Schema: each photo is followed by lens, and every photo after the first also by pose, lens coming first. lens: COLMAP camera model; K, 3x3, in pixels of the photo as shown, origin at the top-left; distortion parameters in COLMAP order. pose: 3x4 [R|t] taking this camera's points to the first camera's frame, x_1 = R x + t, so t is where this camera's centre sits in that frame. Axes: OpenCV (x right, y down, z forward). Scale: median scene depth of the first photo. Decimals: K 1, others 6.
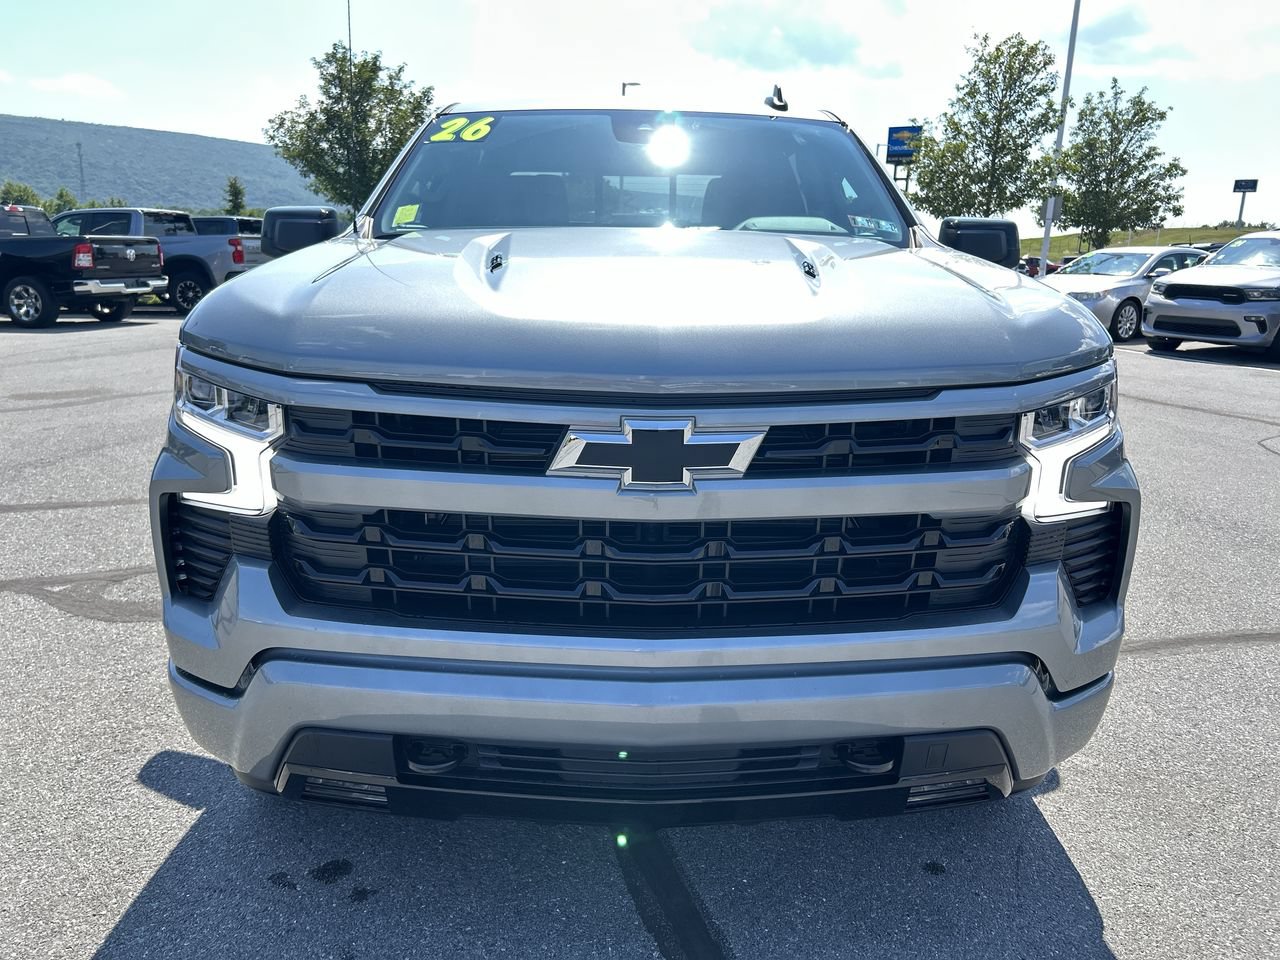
lens RADIAL K [[986.2, 0, 634.0], [0, 986.2, 484.6], [0, 0, 1]] dist [0.006956, -0.002697]
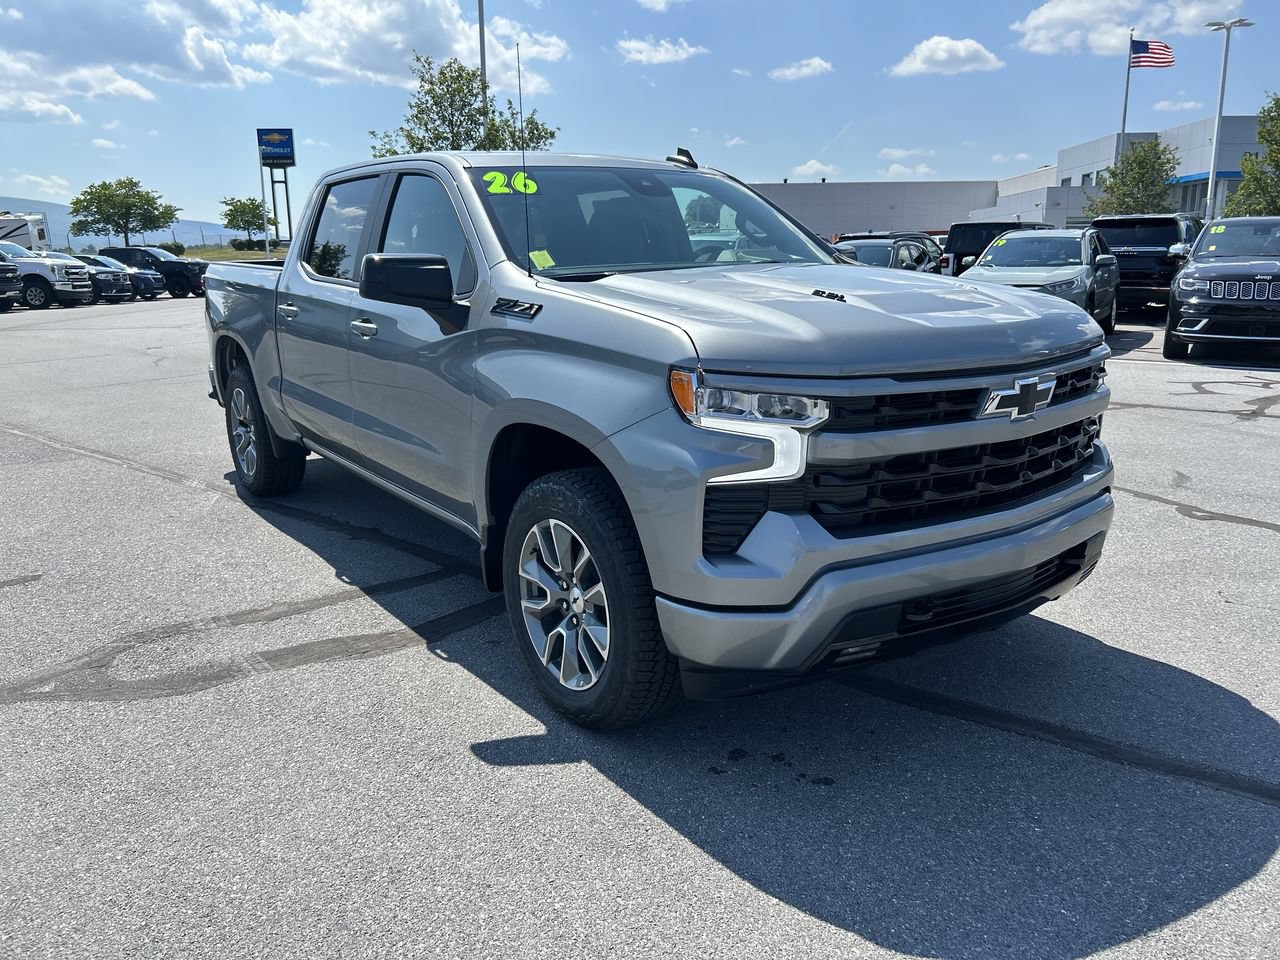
lens RADIAL K [[977.3, 0, 632.1], [0, 977.3, 477.5], [0, 0, 1]] dist [0.050377, -0.053504]
pose [[0.817762, -0.159418, 0.553038, -0.856683], [0.163216, 0.985662, 0.042782, -0.044997], [-0.551929, 0.055280, 0.832057, -0.036603]]
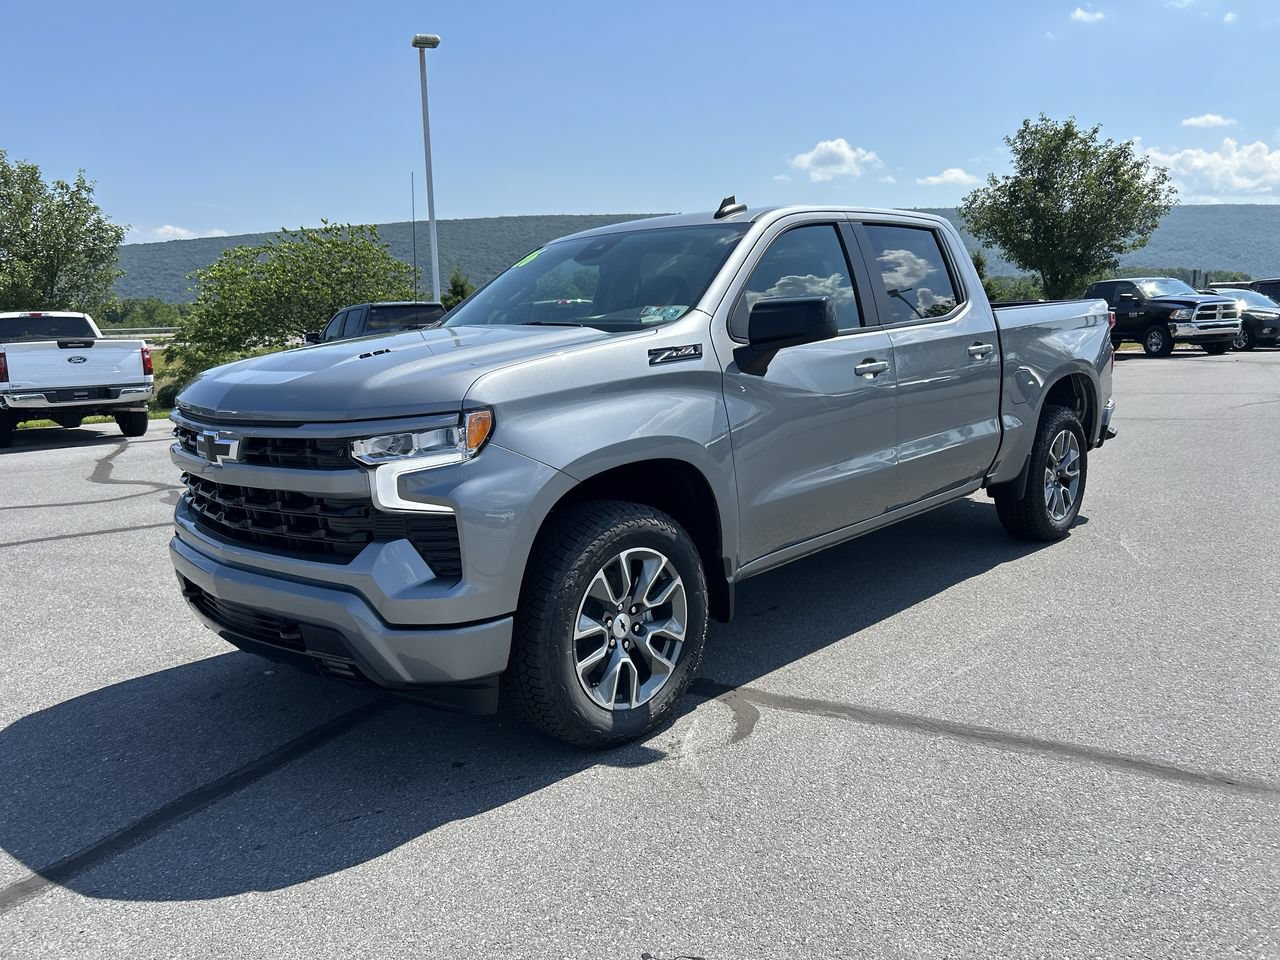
lens RADIAL K [[977.3, 0, 632.1], [0, 977.3, 477.5], [0, 0, 1]] dist [0.050377, -0.053504]
pose [[0.694279, 0.074869, -0.715801, 1.181534], [-0.123136, 0.992266, -0.015647, -0.025316], [0.709094, 0.099004, 0.698129, 0.108917]]
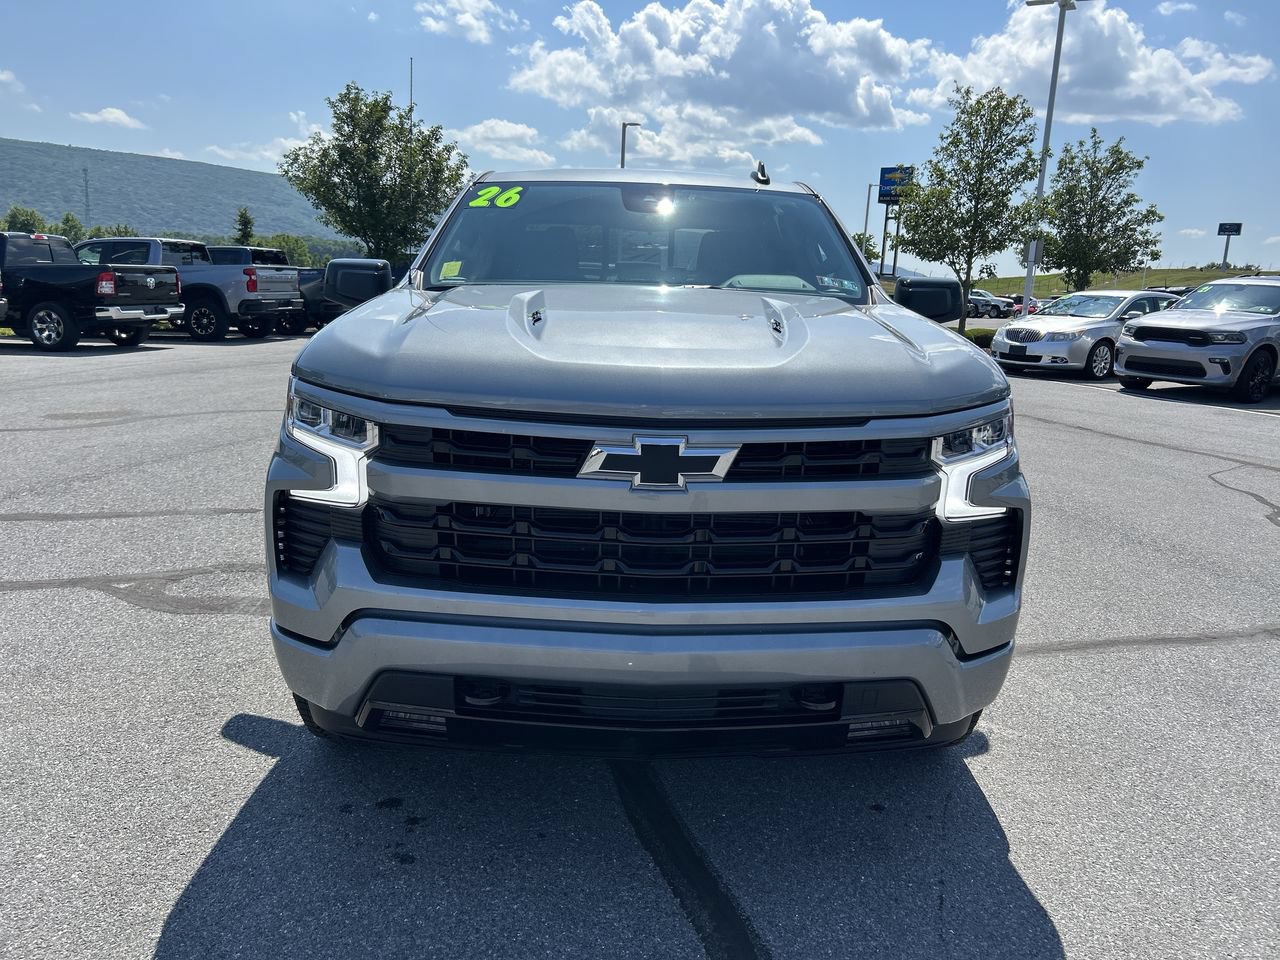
lens RADIAL K [[978.4, 0, 640.3], [0, 978.4, 491.4], [0, 0, 1]] dist [0.009552, 0.000423]
pose [[0.999827, 0.013624, 0.012701, -0.010623], [-0.013333, 0.999653, -0.022704, 0.021590], [-0.013006, 0.022531, 0.999662, -0.190995]]
